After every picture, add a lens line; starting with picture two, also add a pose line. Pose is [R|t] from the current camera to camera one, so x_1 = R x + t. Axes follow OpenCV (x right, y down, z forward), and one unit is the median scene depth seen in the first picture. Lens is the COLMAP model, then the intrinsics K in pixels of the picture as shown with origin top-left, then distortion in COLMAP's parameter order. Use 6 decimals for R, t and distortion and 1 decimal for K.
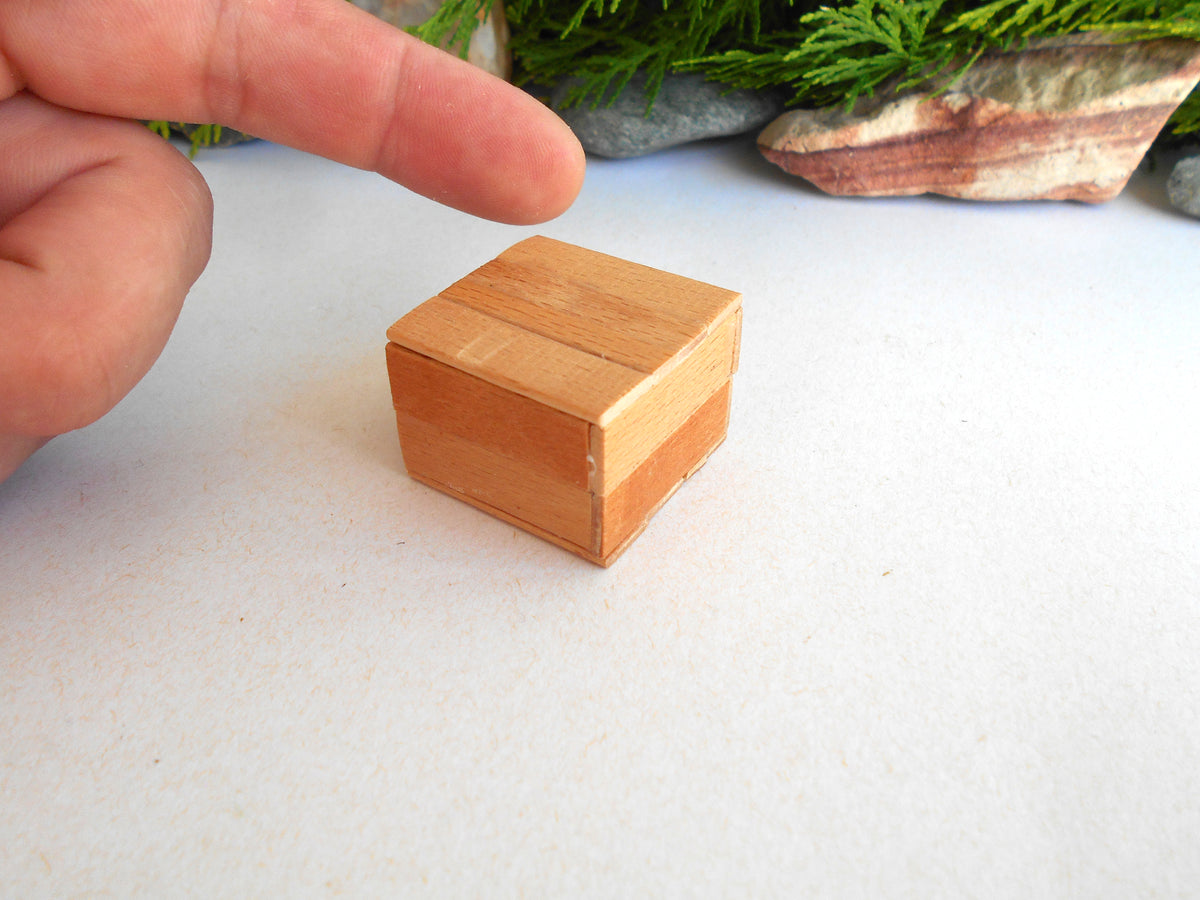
lens RADIAL K [[1019.9, 0, 600.0], [0, 1019.9, 450.0], [0, 0, 1]] dist [-0.029595, 0.017477]
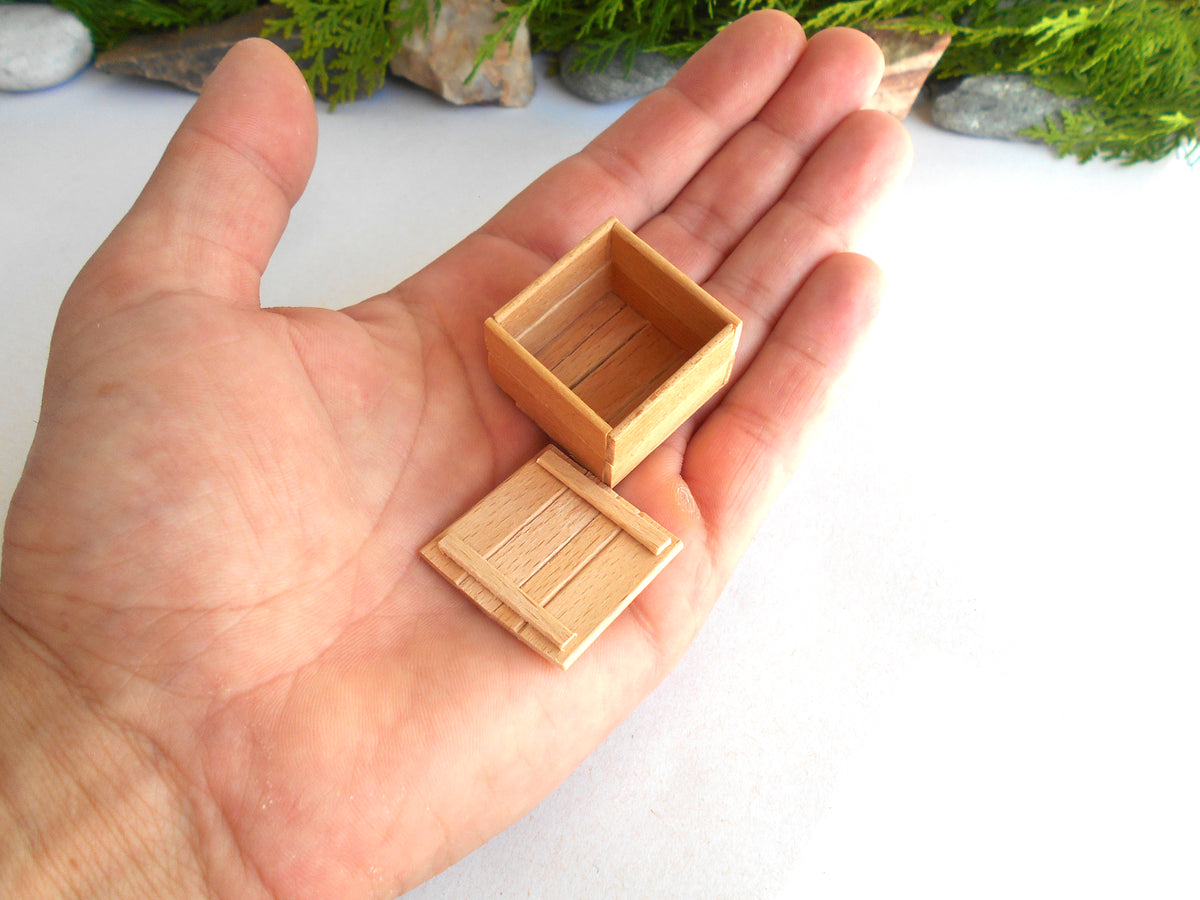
lens RADIAL K [[1030.3, 0, 596.9], [0, 1030.3, 447.5], [0, 0, 1]] dist [-0.026428, 0.018752]
pose [[0.996088, -0.067227, 0.057347, -0.145819], [0.058975, 0.989075, 0.135105, 0.034860], [-0.065803, -0.131194, 0.989170, -0.761172]]
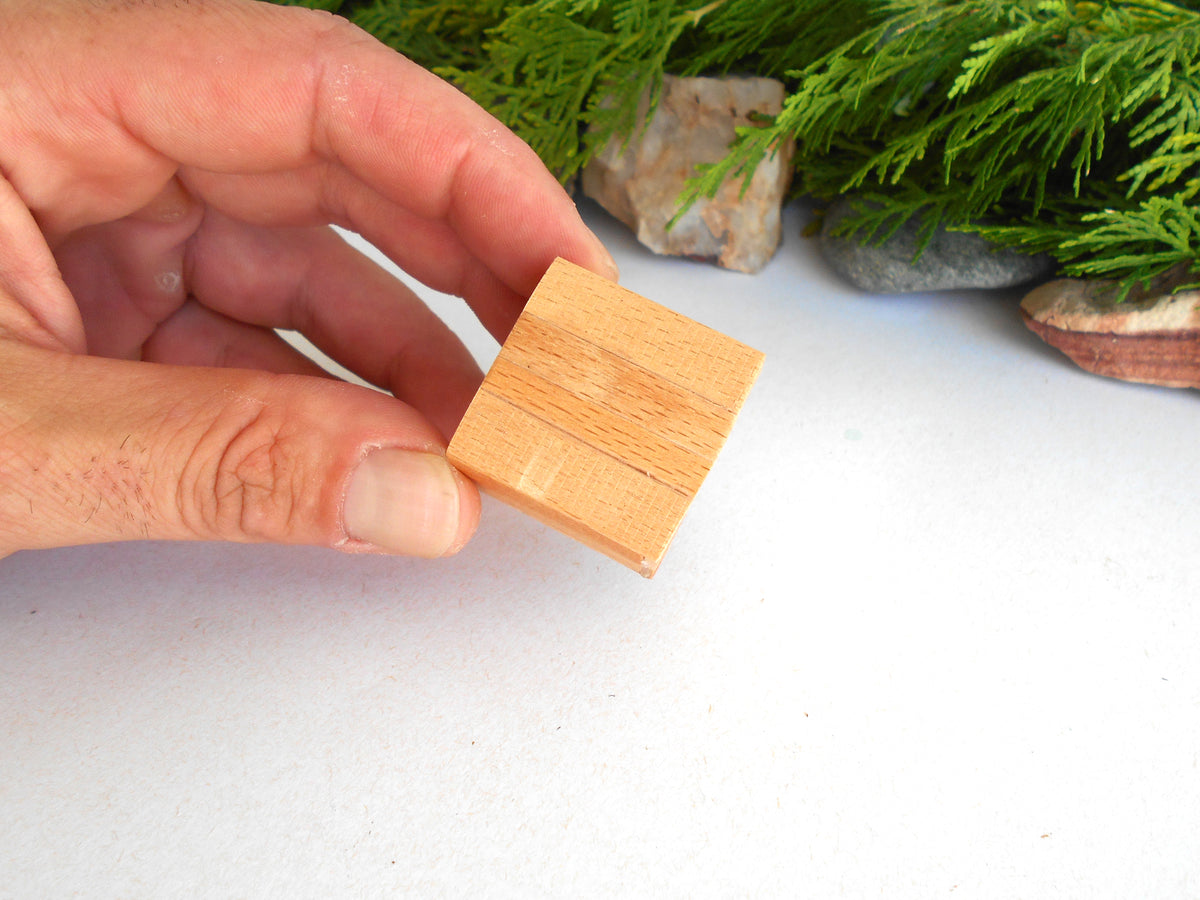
lens RADIAL K [[1019.9, 0, 600.0], [0, 1019.9, 450.0], [0, 0, 1]] dist [-0.029595, 0.017477]
pose [[0.961266, 0.172891, -0.214654, -0.005717], [-0.164546, 0.984762, 0.056296, -0.159472], [0.221116, -0.018795, 0.975066, -0.080685]]
